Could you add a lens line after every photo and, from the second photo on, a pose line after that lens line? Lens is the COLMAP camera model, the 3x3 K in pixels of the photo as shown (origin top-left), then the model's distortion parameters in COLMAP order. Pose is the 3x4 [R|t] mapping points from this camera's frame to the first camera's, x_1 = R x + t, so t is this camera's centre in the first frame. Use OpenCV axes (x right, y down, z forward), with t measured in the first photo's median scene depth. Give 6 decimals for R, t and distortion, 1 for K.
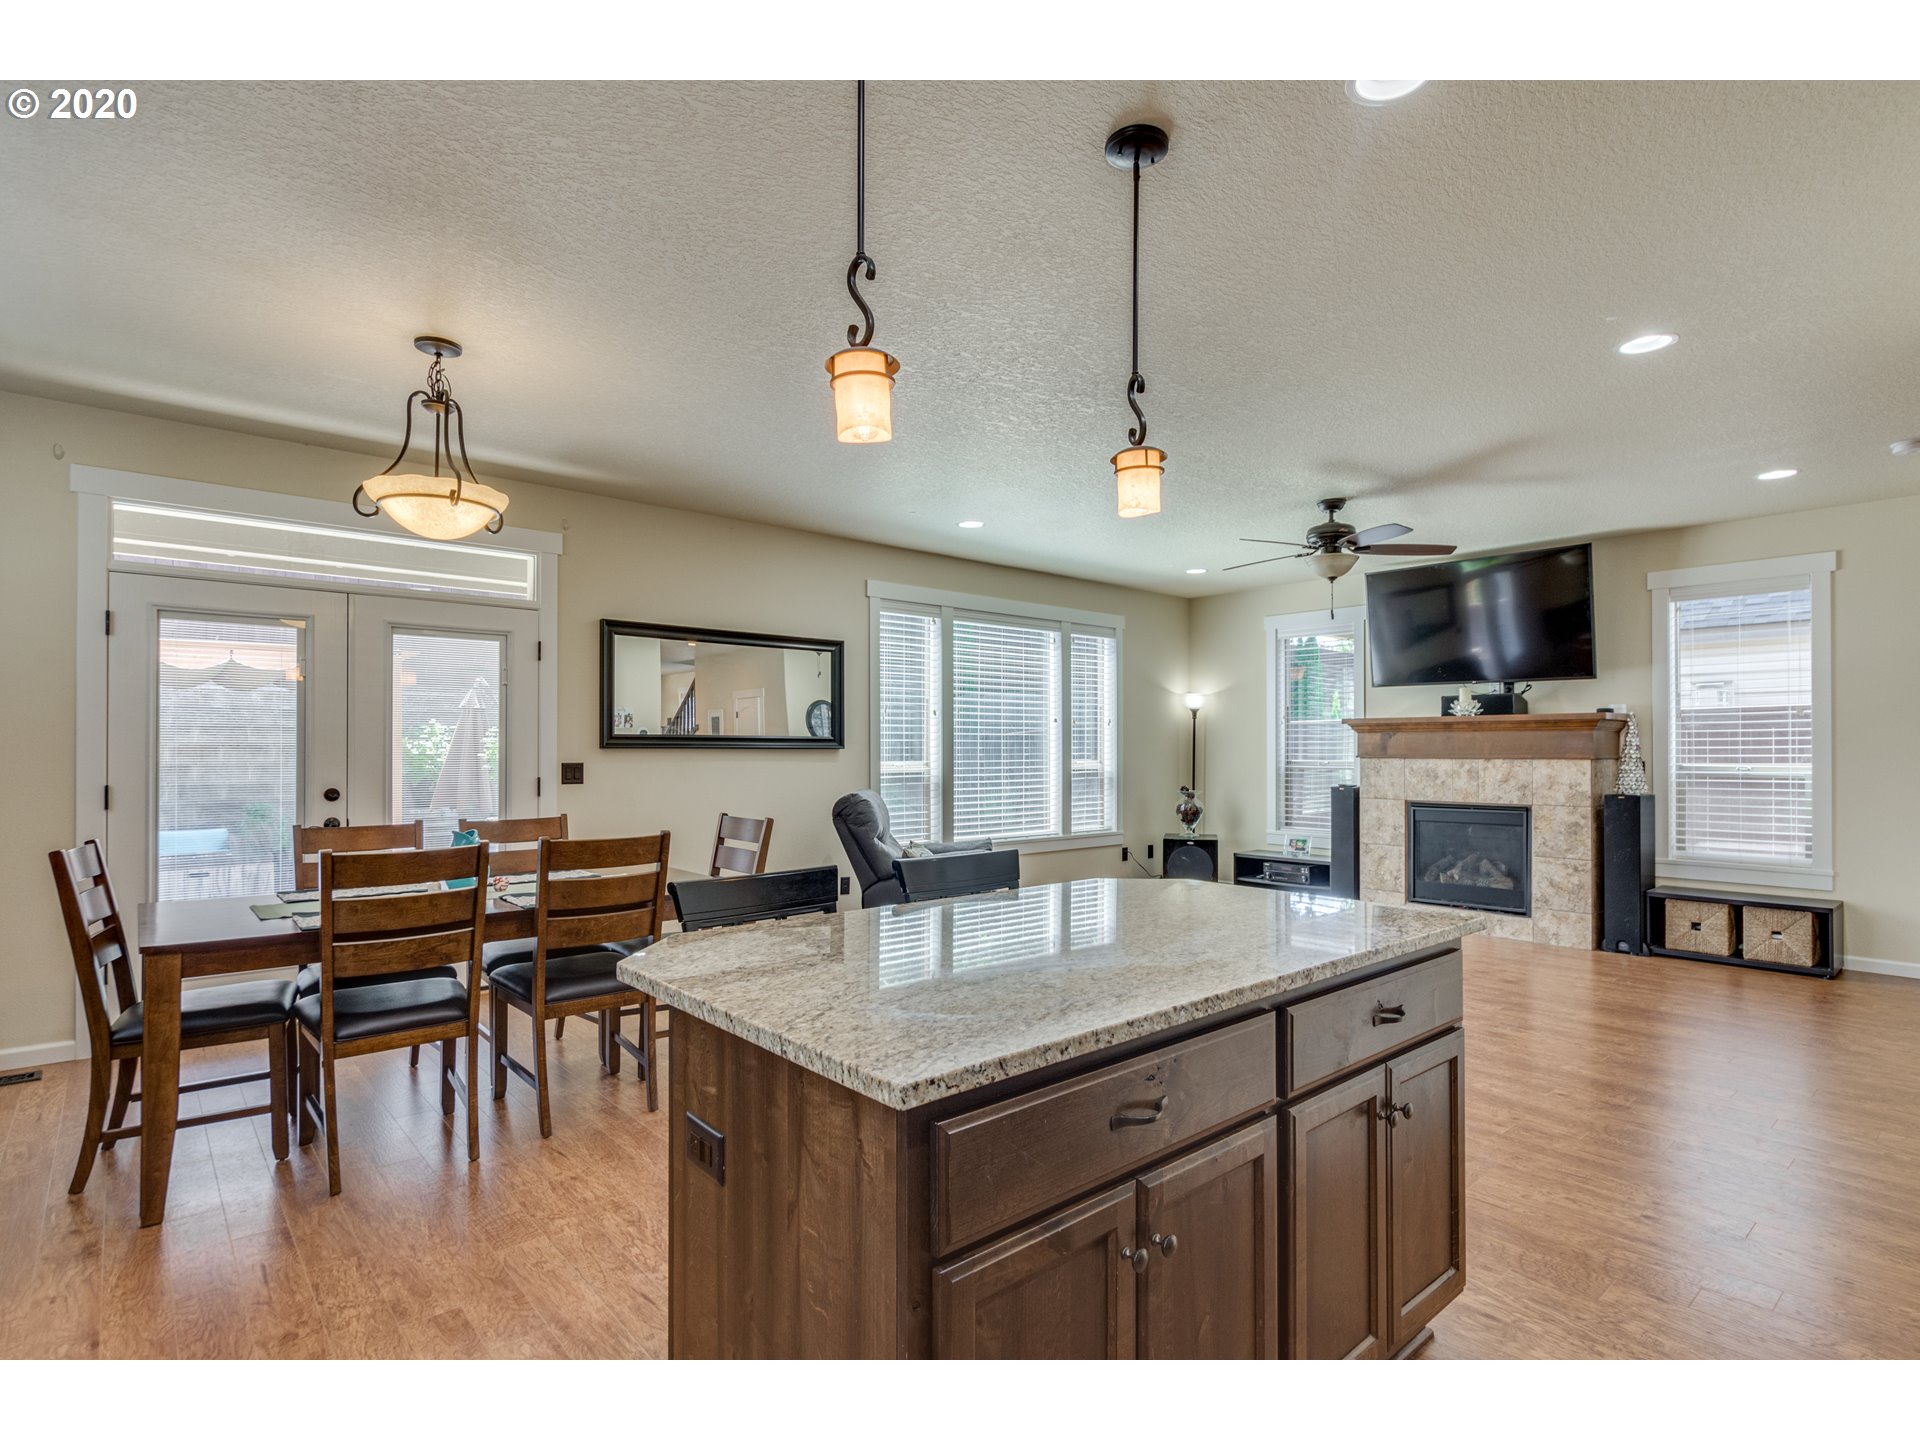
lens RADIAL K [[961.2, 0, 989.3], [0, 961.2, 742.1], [0, 0, 1]] dist [-0.000961, -0.000440]
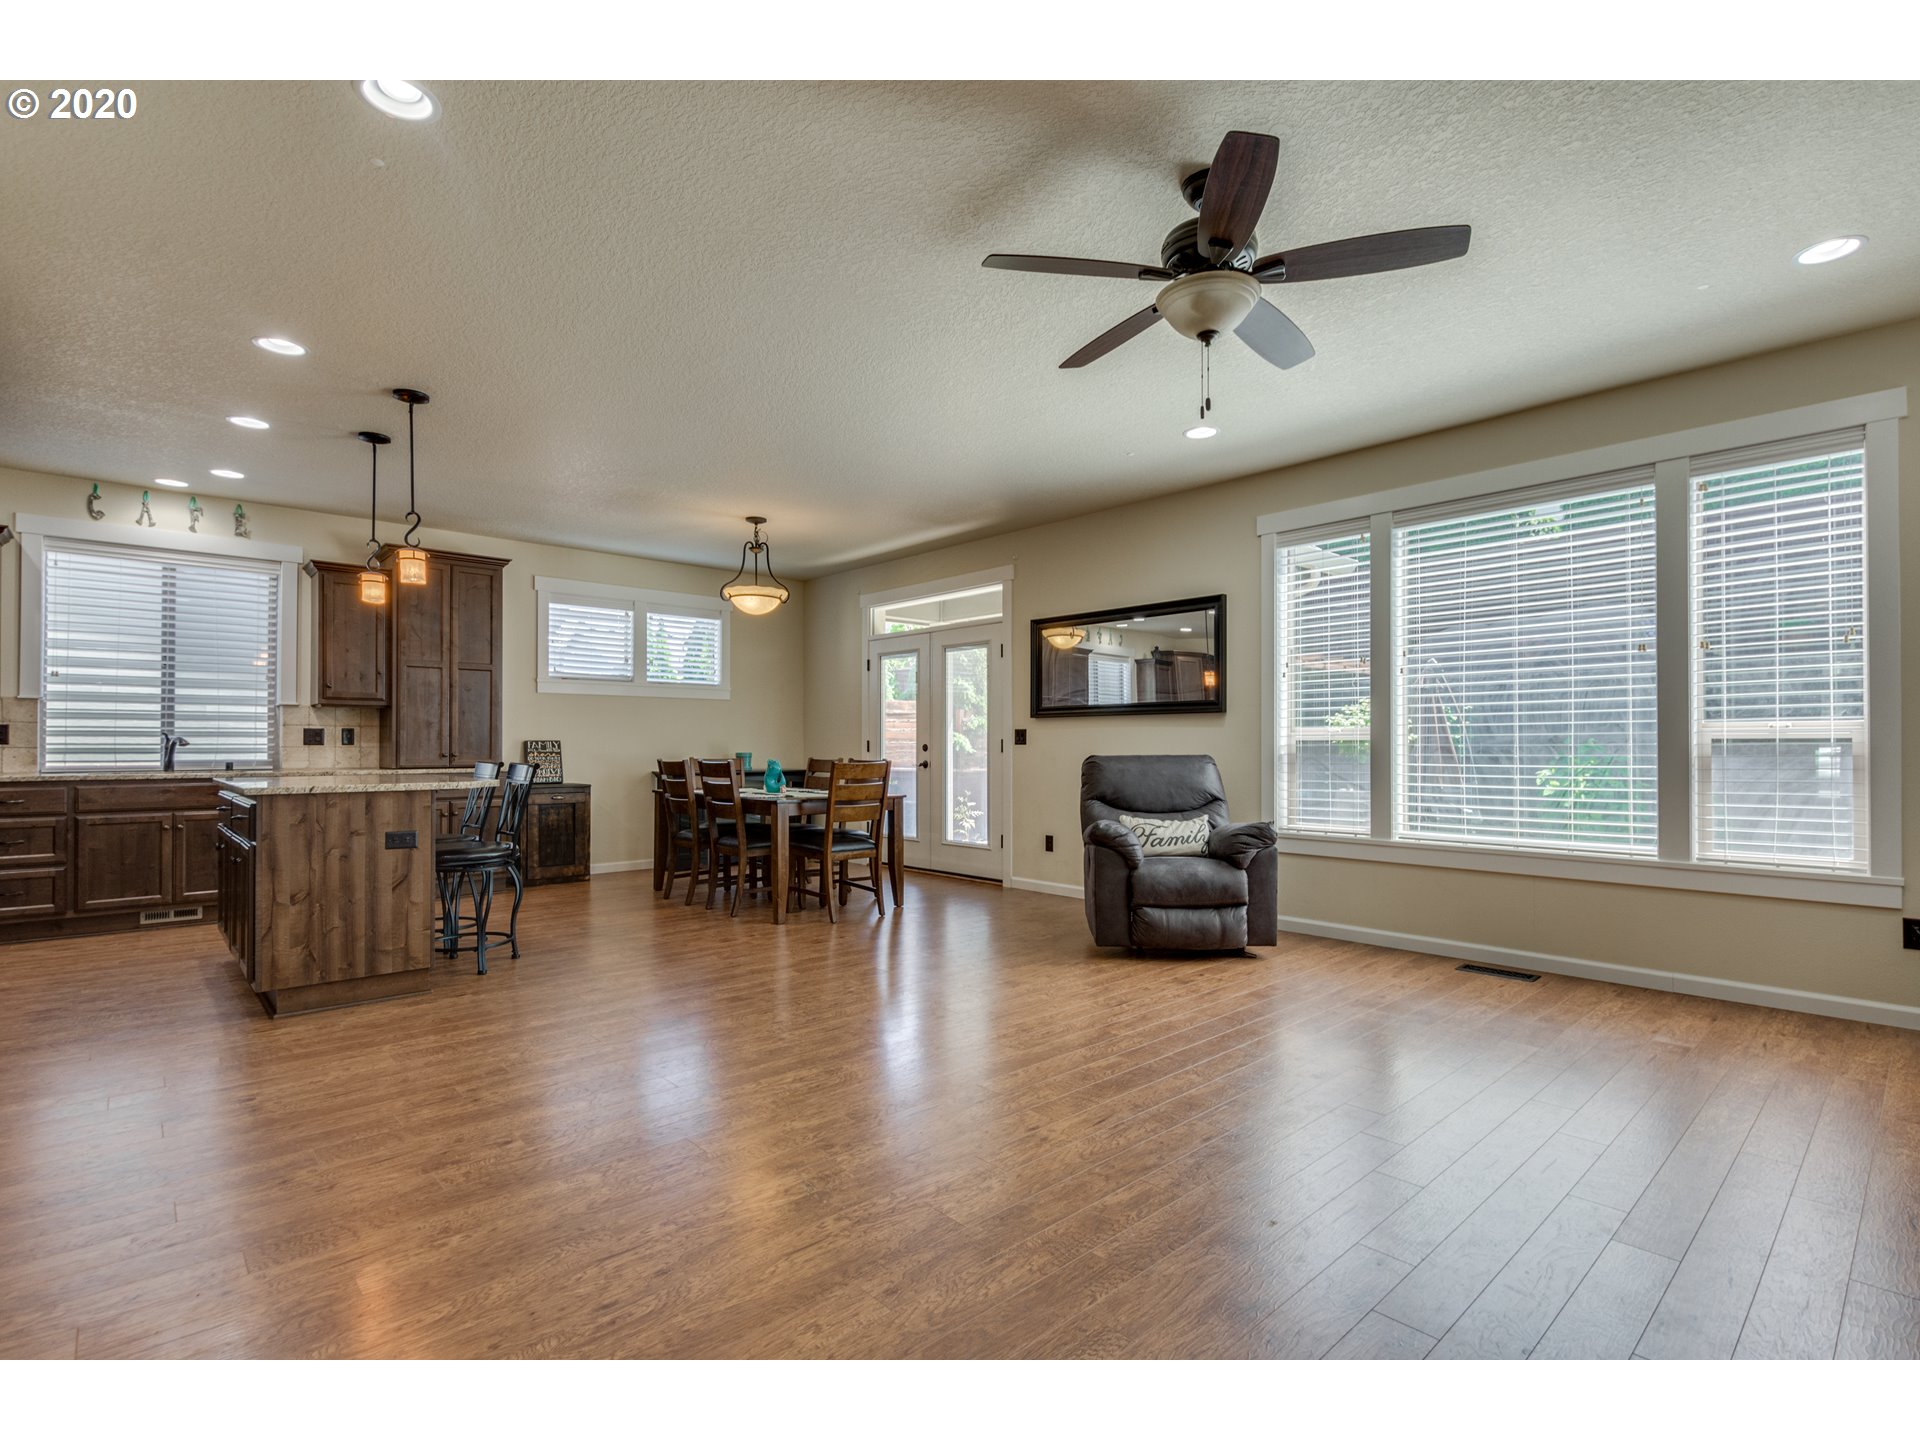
lens RADIAL K [[933.8, 0, 971.1], [0, 933.8, 740.3], [0, 0, 1]] dist [0.000266, -0.000438]
pose [[0.011684, -0.008423, -0.999896, 0.731937], [0.007135, 0.999940, -0.008340, 0.039098], [0.999906, -0.007037, 0.011743, 0.751299]]
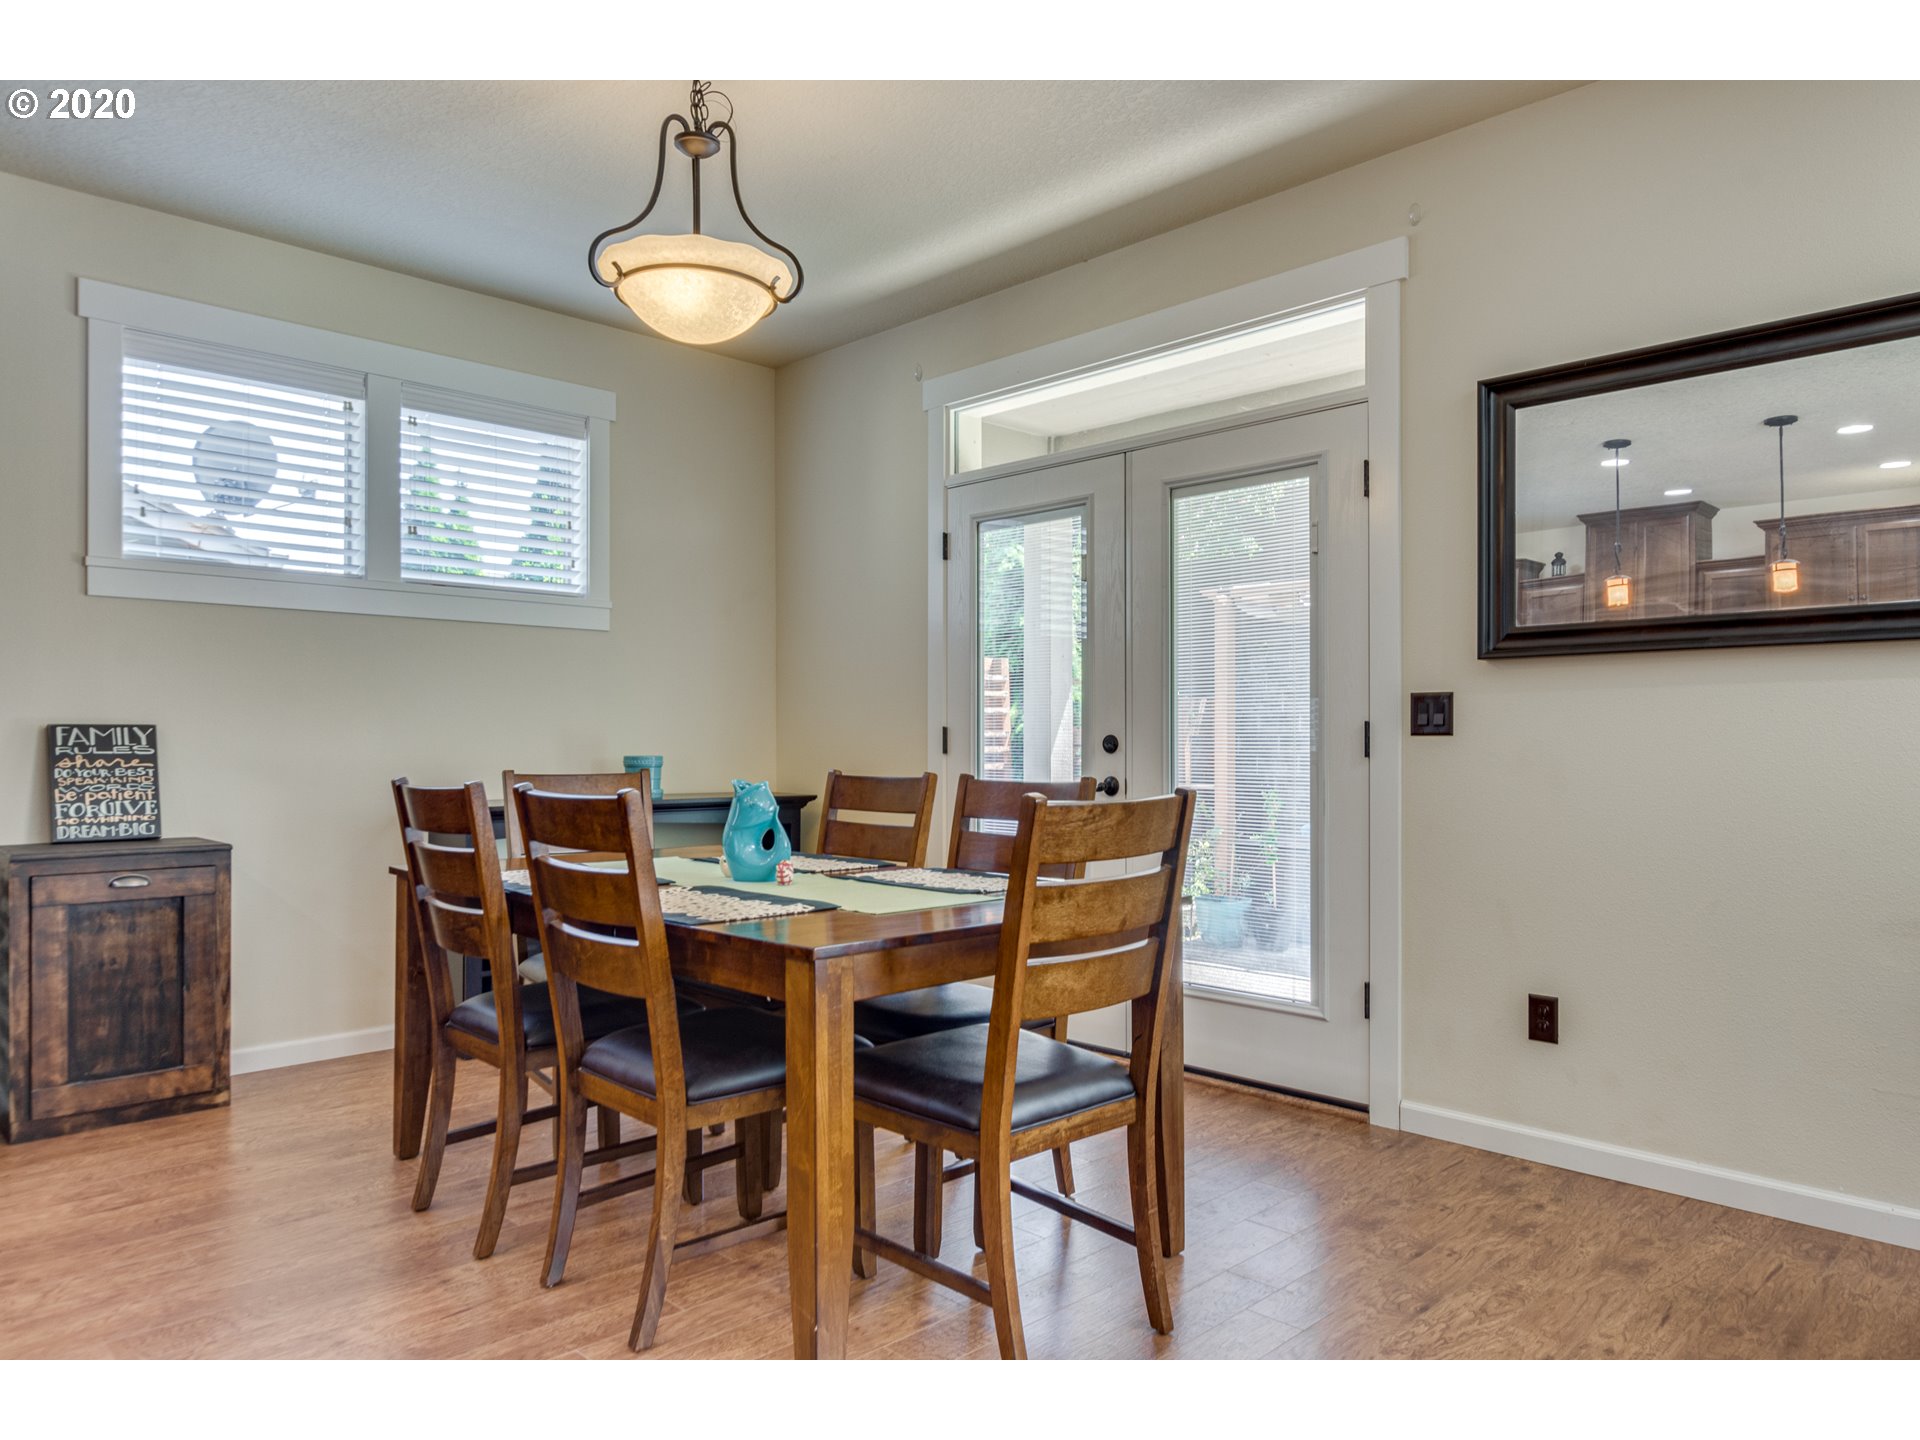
lens RADIAL K [[1270.6, 0, 967.5], [0, 1270.6, 741.2], [0, 0, 1]] dist [0.005420, 0.001046]
pose [[0.043667, -0.003030, -0.999042, 0.167688], [0.006777, 0.999973, -0.002736, 0.037963], [0.999023, -0.006651, 0.043686, 0.604086]]
